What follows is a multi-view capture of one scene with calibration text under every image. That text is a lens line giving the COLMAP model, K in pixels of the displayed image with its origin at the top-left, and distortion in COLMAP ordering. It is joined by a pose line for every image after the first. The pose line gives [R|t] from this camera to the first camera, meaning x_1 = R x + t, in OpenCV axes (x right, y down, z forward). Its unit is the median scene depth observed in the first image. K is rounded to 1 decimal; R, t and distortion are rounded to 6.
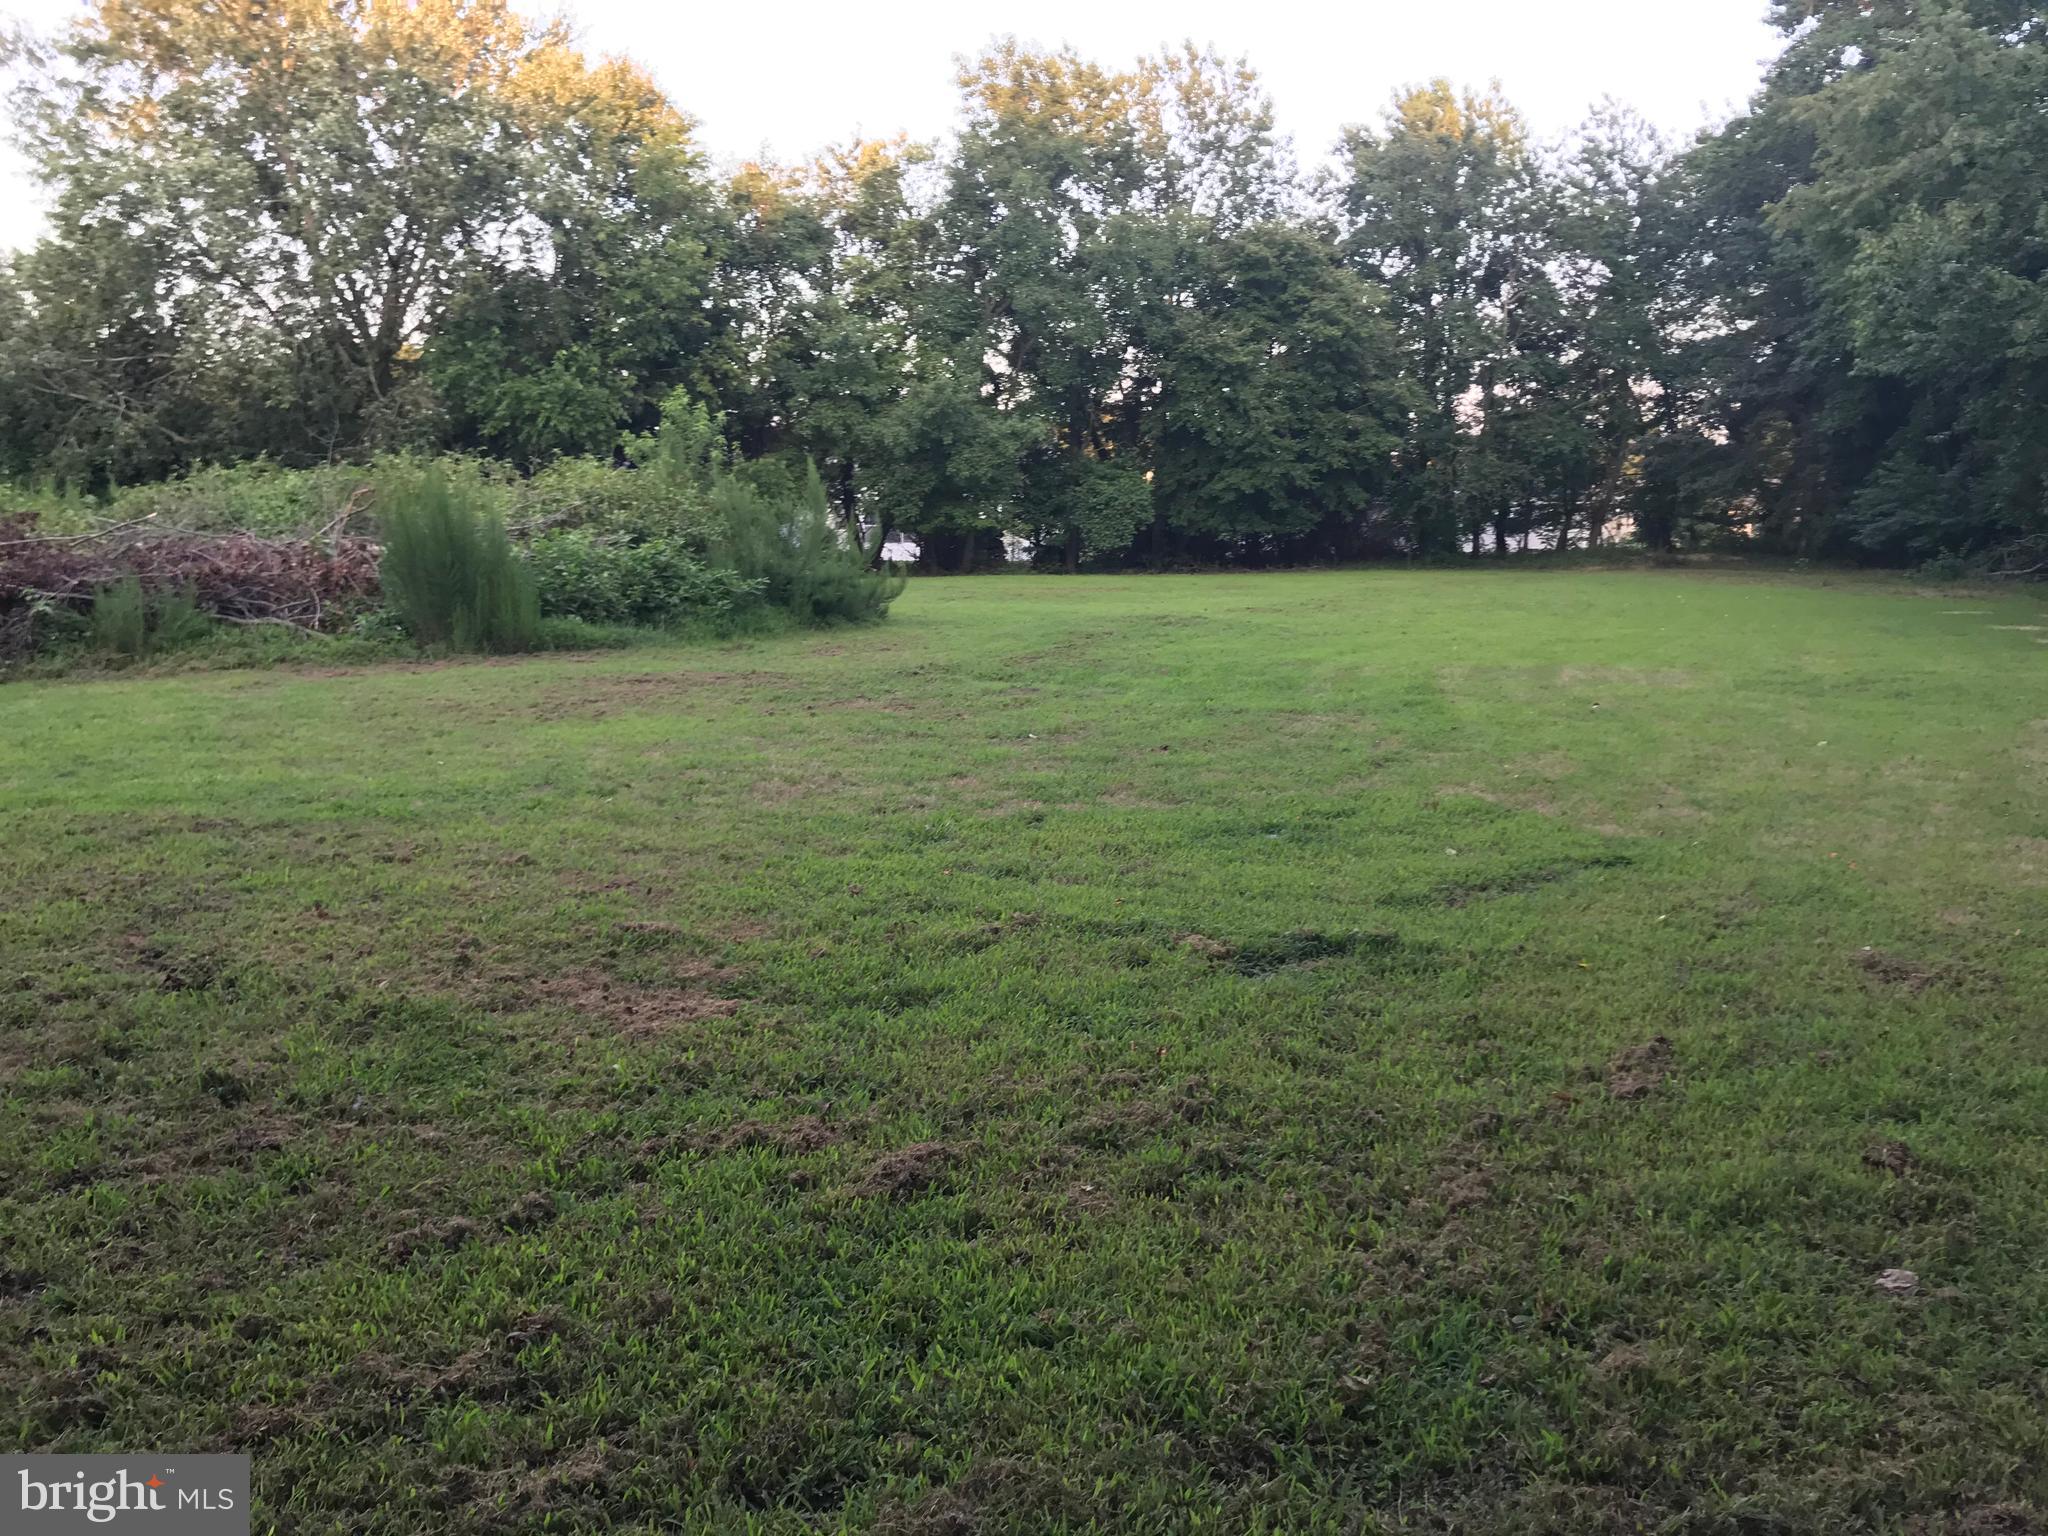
lens RADIAL K [[1692.9, 0, 1020.5], [0, 1692.9, 768.7], [0, 0, 1]] dist [0.012793, 0.003862]
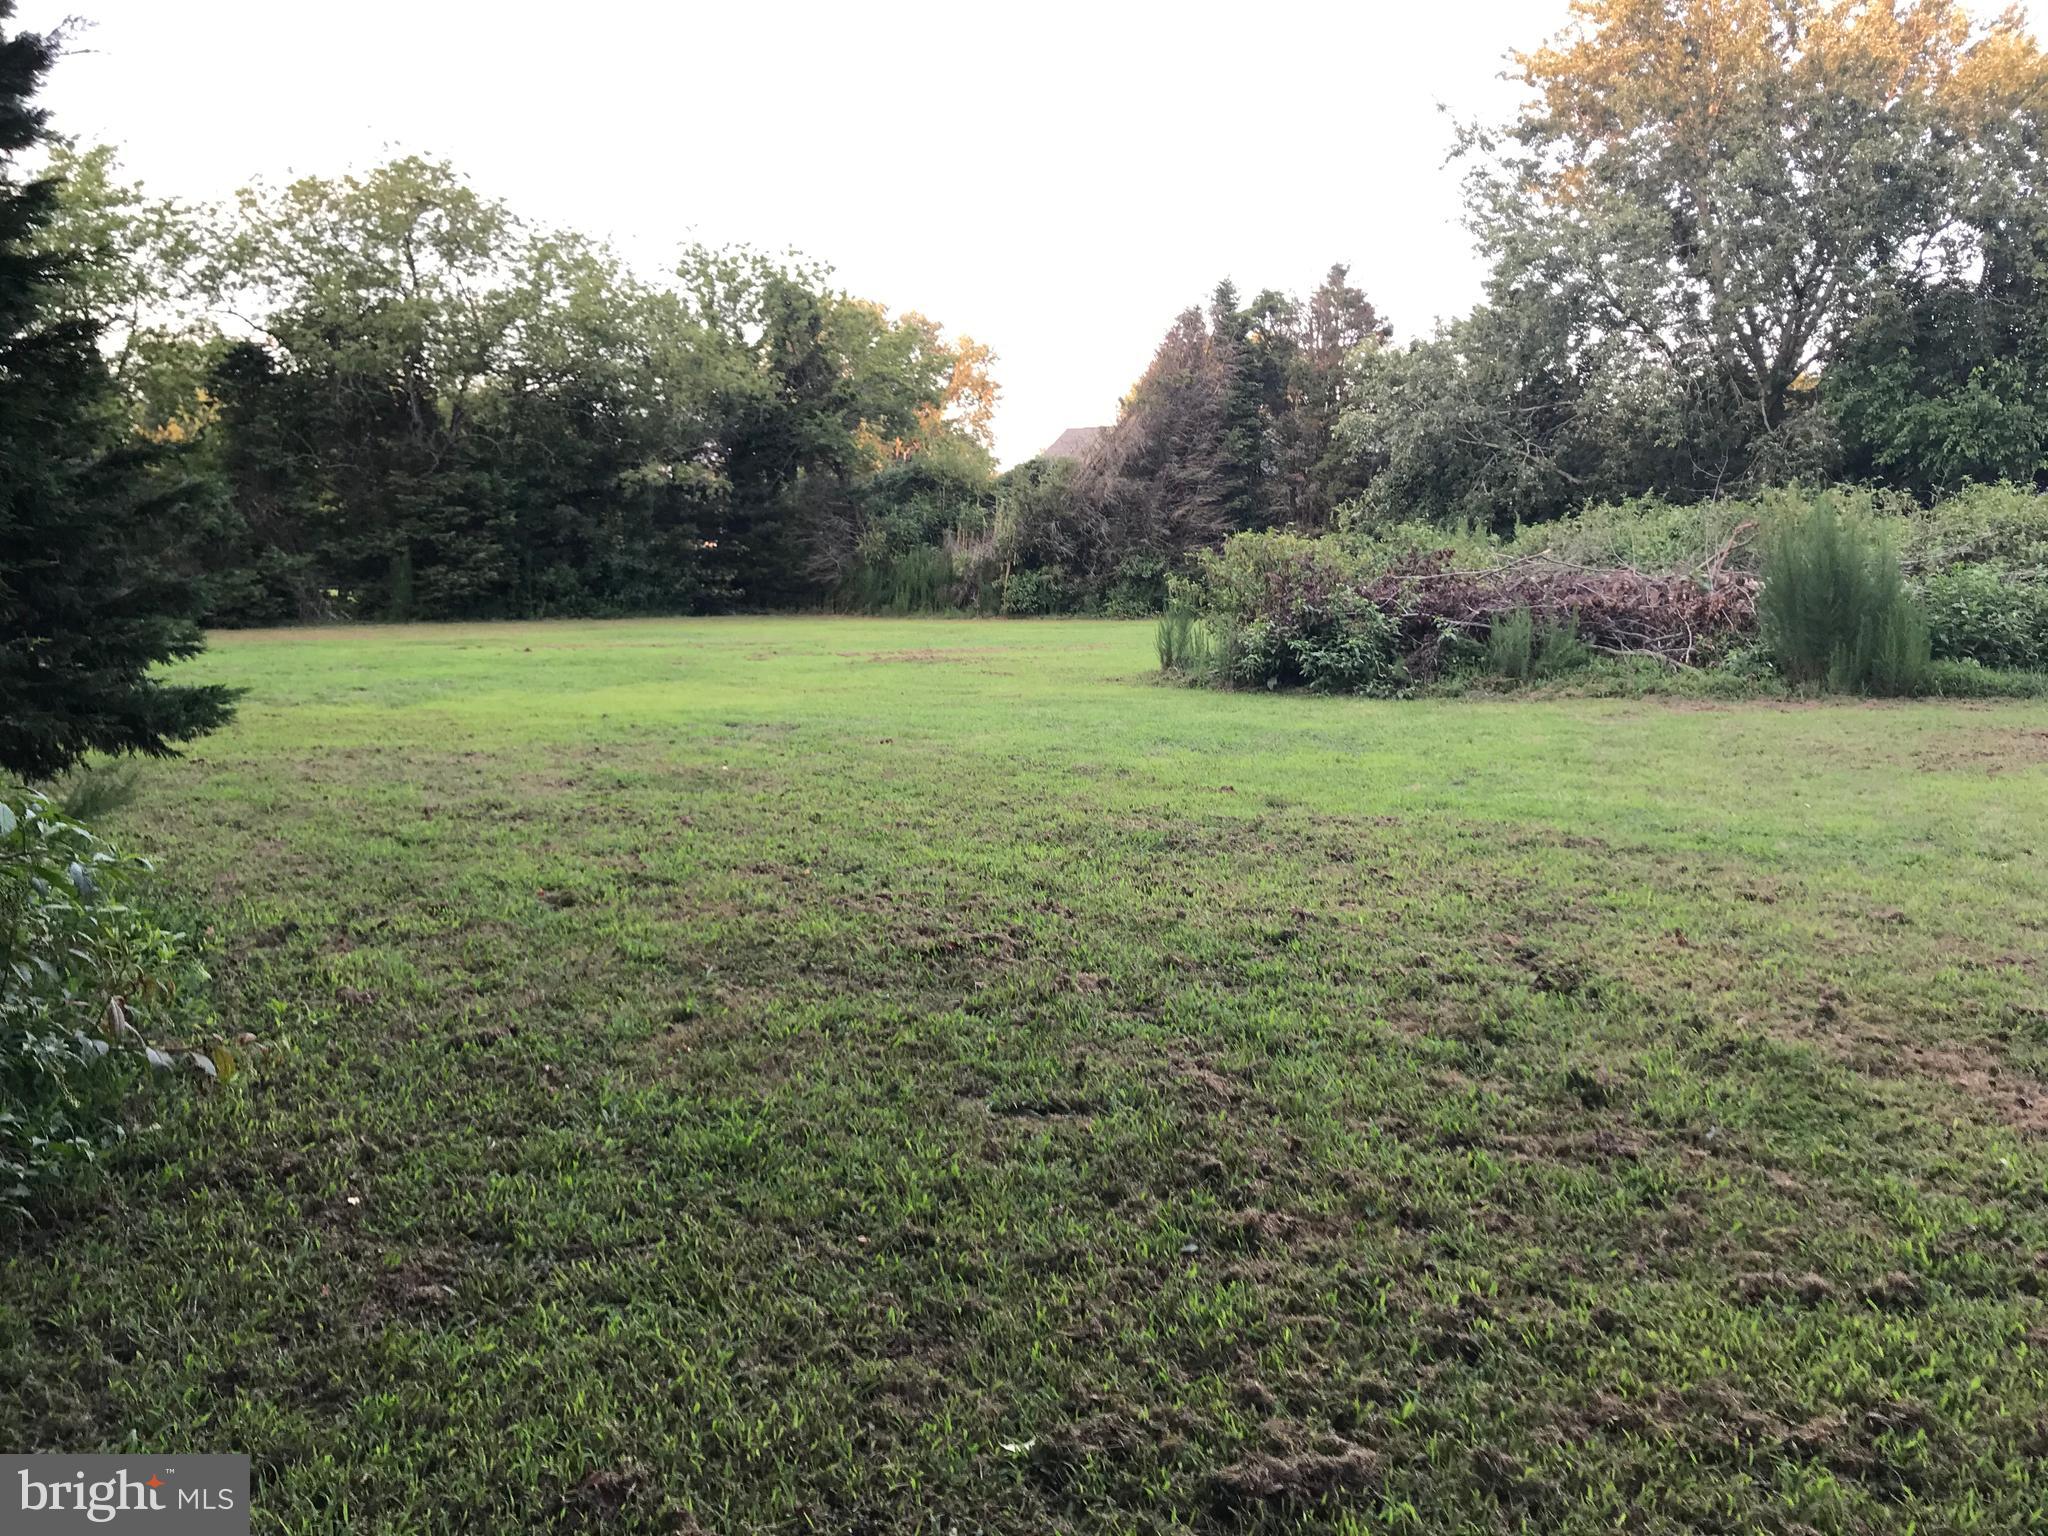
lens RADIAL K [[1692.9, 0, 1020.5], [0, 1692.9, 768.7], [0, 0, 1]] dist [0.012793, 0.003862]
pose [[0.723725, 0.083204, -0.685054, -0.002814], [-0.097109, 0.995106, 0.018270, 0.000622], [0.683221, 0.053303, 0.728263, -0.003565]]
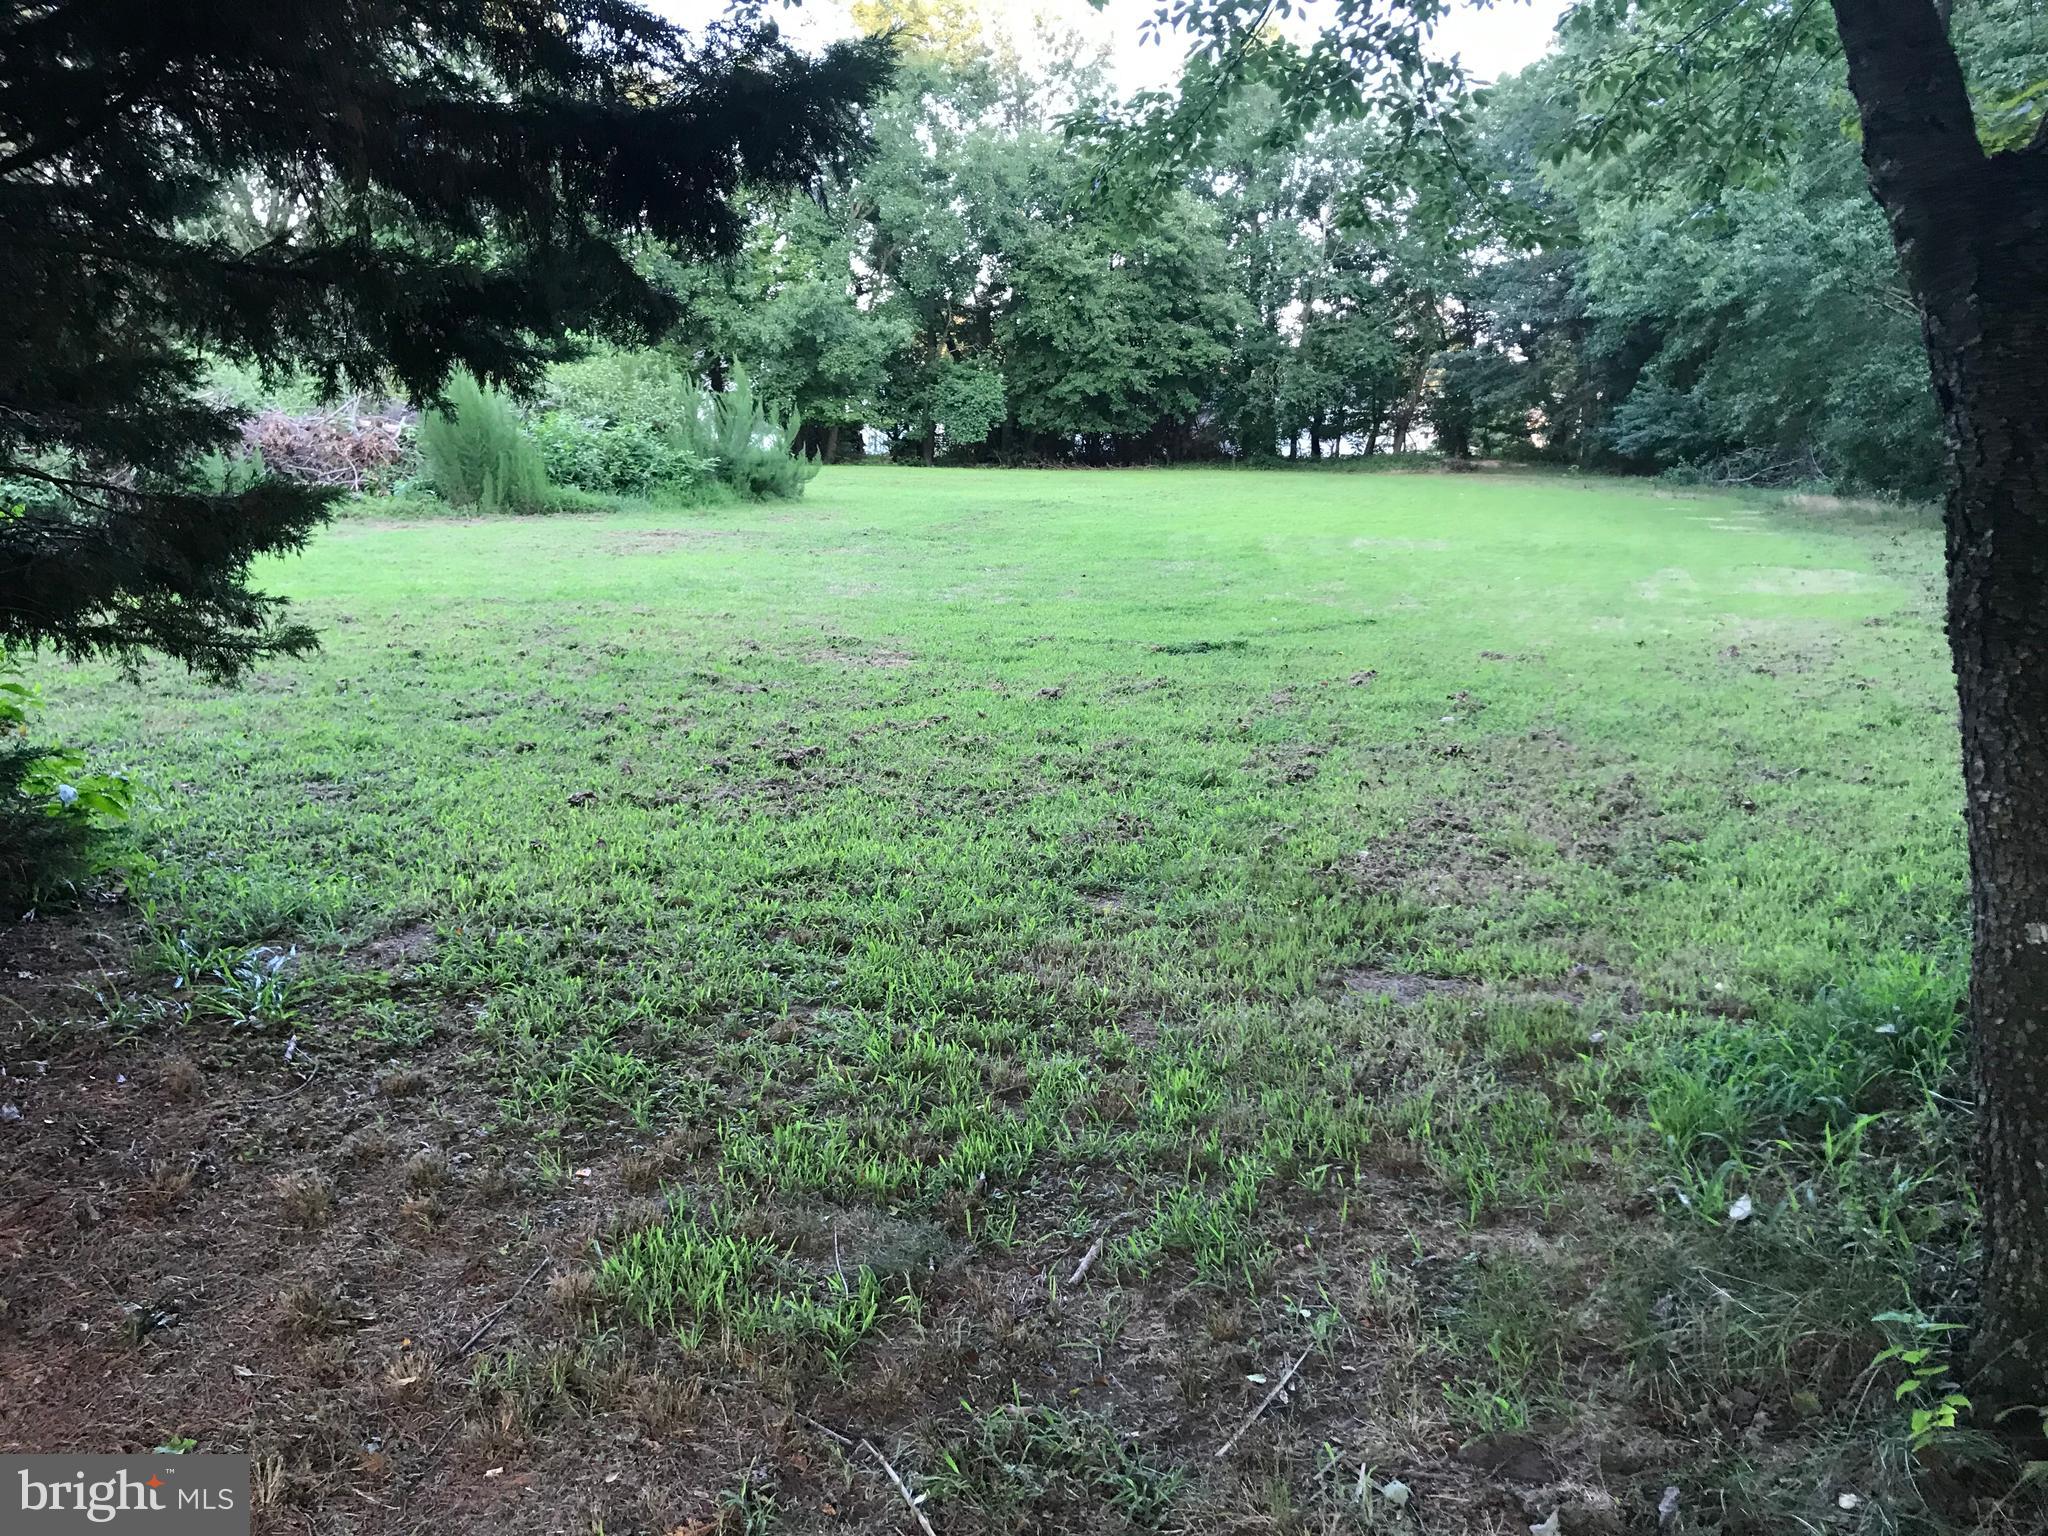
lens RADIAL K [[1692.9, 0, 1020.5], [0, 1692.9, 768.7], [0, 0, 1]] dist [0.012793, 0.003862]
pose [[0.994470, 0.002639, 0.104992, -0.051496], [-0.008824, 0.998249, 0.058489, 0.029447], [-0.104654, -0.059092, 0.992752, -0.194446]]
